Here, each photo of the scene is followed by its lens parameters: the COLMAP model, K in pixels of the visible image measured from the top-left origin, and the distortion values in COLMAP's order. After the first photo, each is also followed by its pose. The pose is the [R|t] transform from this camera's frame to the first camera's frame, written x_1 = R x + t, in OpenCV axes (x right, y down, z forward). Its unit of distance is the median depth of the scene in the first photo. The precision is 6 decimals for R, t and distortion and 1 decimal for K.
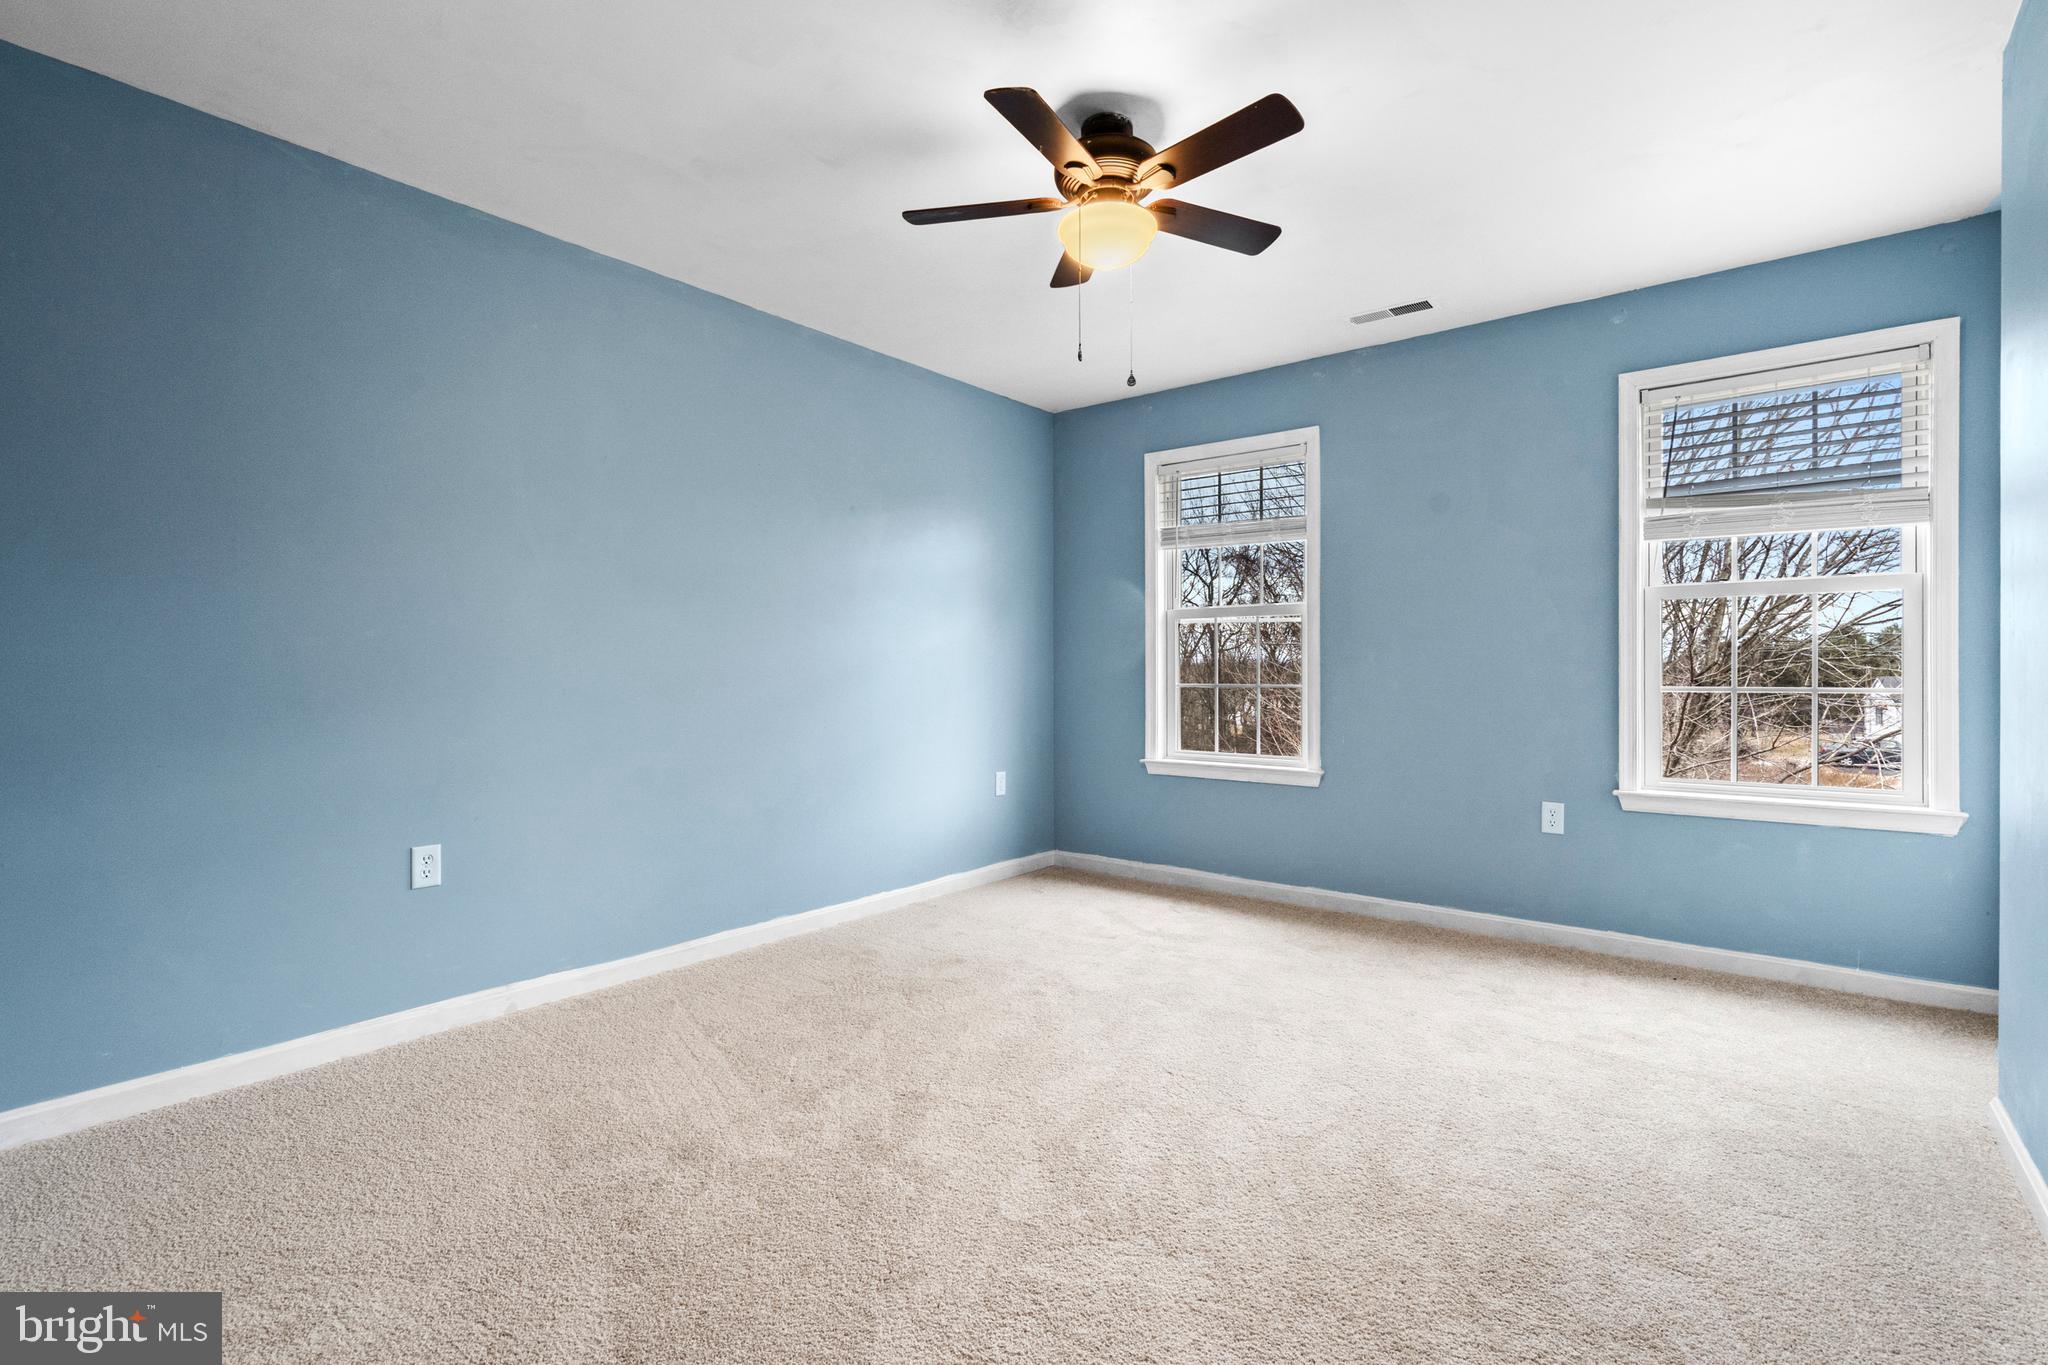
lens RADIAL K [[931.8, 0, 1018.6], [0, 931.8, 678.0], [0, 0, 1]] dist [-0.007681, 0.001046]
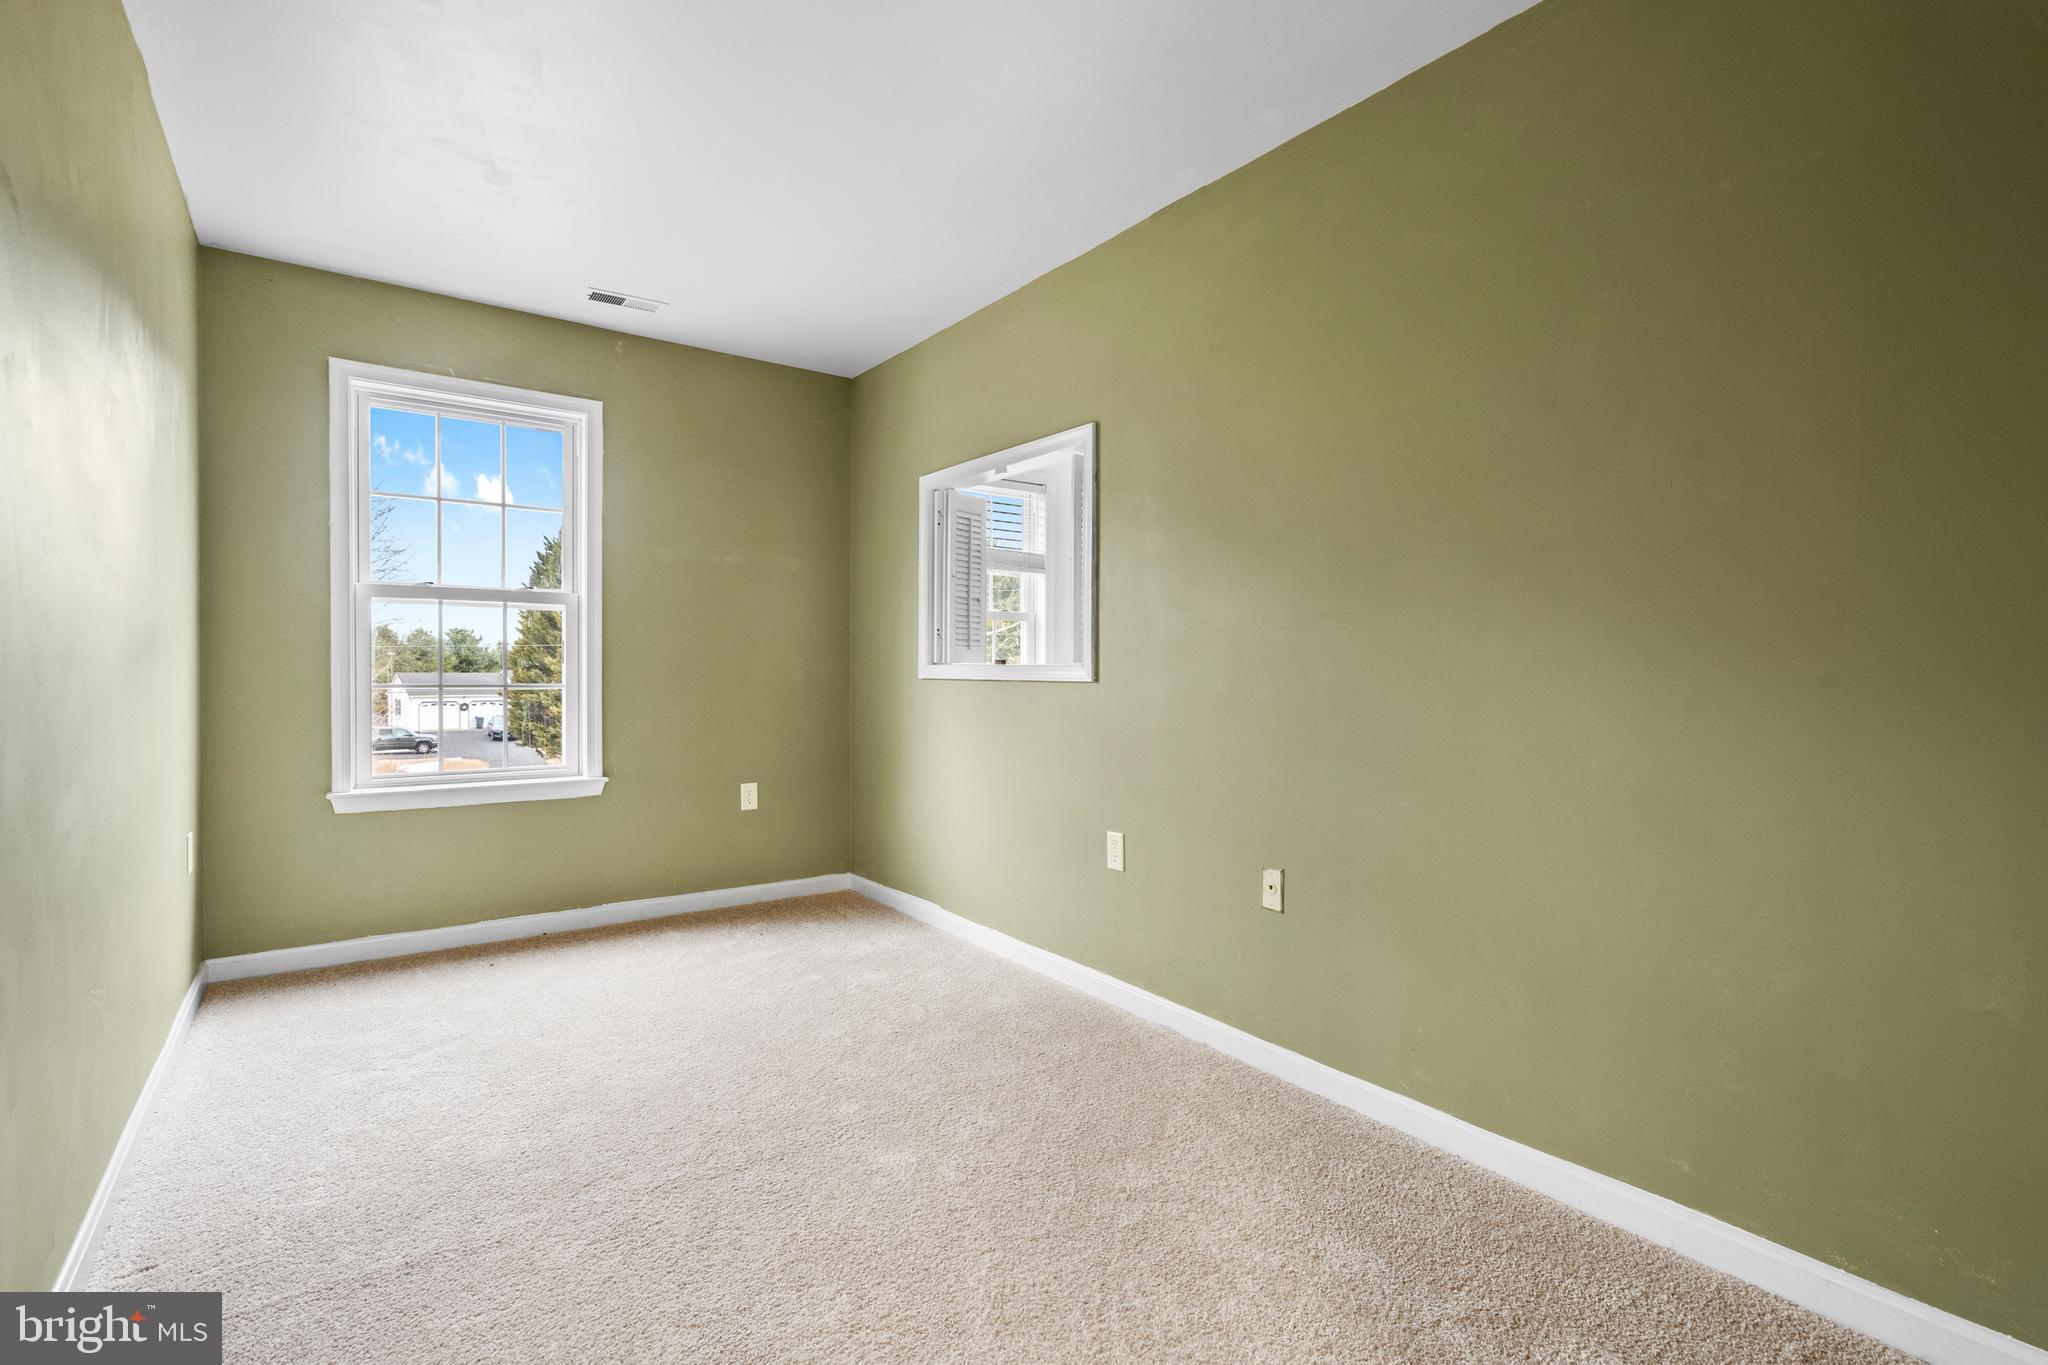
lens RADIAL K [[931.8, 0, 1014.4], [0, 931.8, 685.5], [0, 0, 1]] dist [-0.007681, 0.001046]
pose [[0.259591, -0.010383, 0.965663, -0.413184], [0.000371, 0.999943, 0.010651, -0.001682], [-0.965719, -0.002406, 0.259580, 0.329948]]
